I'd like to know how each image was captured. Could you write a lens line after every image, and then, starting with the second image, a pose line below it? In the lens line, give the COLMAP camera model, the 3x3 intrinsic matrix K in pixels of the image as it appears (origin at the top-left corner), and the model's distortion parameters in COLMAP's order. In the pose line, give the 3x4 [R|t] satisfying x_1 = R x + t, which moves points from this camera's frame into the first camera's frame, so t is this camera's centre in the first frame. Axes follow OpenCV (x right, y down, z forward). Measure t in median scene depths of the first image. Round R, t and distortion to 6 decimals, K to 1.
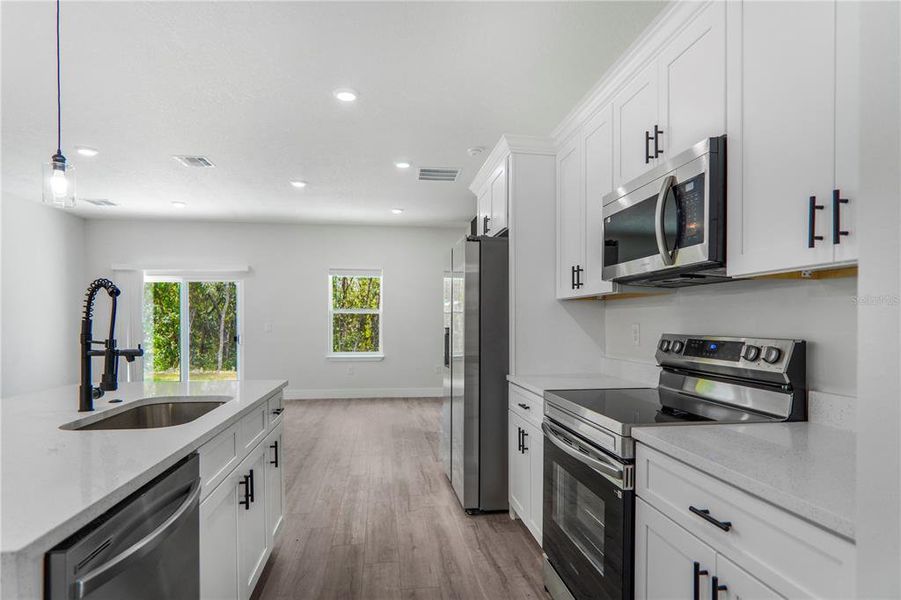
lens RADIAL K [[486.9, 0, 451.4], [0, 486.9, 327.1], [0, 0, 1]] dist [-0.000220, -0.000296]
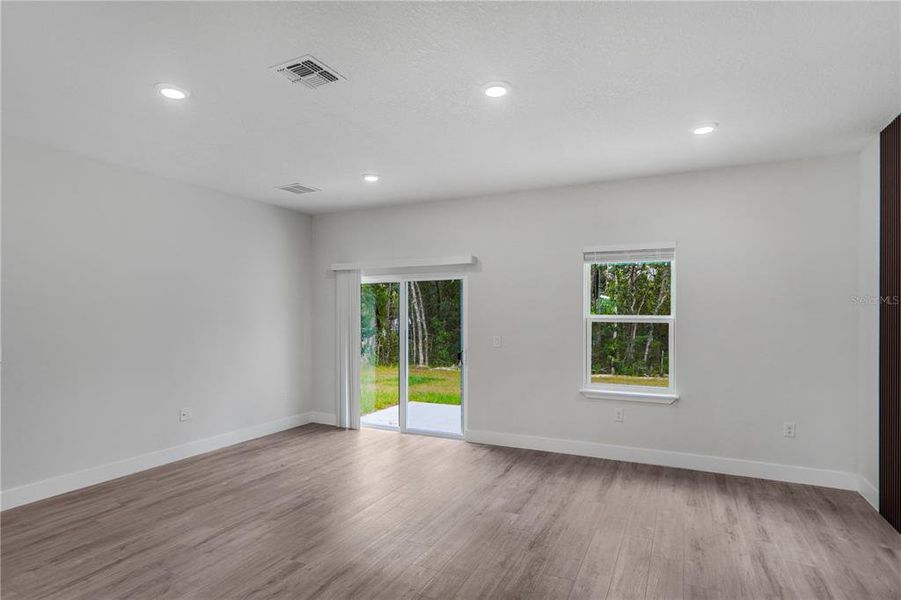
lens RADIAL K [[488.1, 0, 449.5], [0, 488.1, 304.1], [0, 0, 1]] dist [-0.002337, -0.000752]
pose [[0.835300, -0.007940, -0.549737, -0.154964], [-0.009834, 0.999520, -0.029378, -0.108402], [0.549706, 0.029945, 0.834821, 1.248109]]
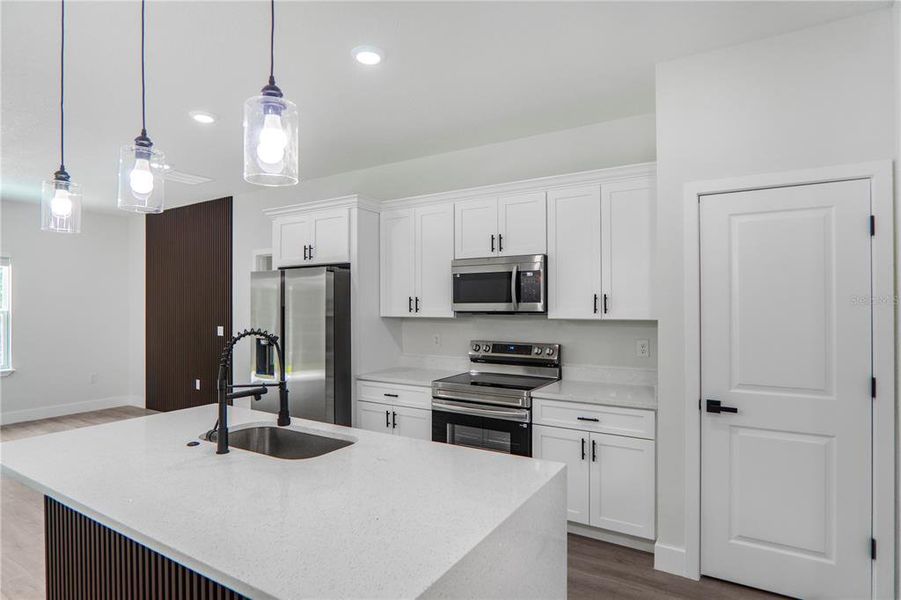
lens RADIAL K [[488.1, 0, 449.5], [0, 488.1, 304.1], [0, 0, 1]] dist [-0.002337, -0.000752]
pose [[0.637524, 0.000372, 0.770430, -0.986373], [0.010852, 0.999896, -0.009463, -0.104353], [-0.770354, 0.014394, 0.637454, -0.051462]]
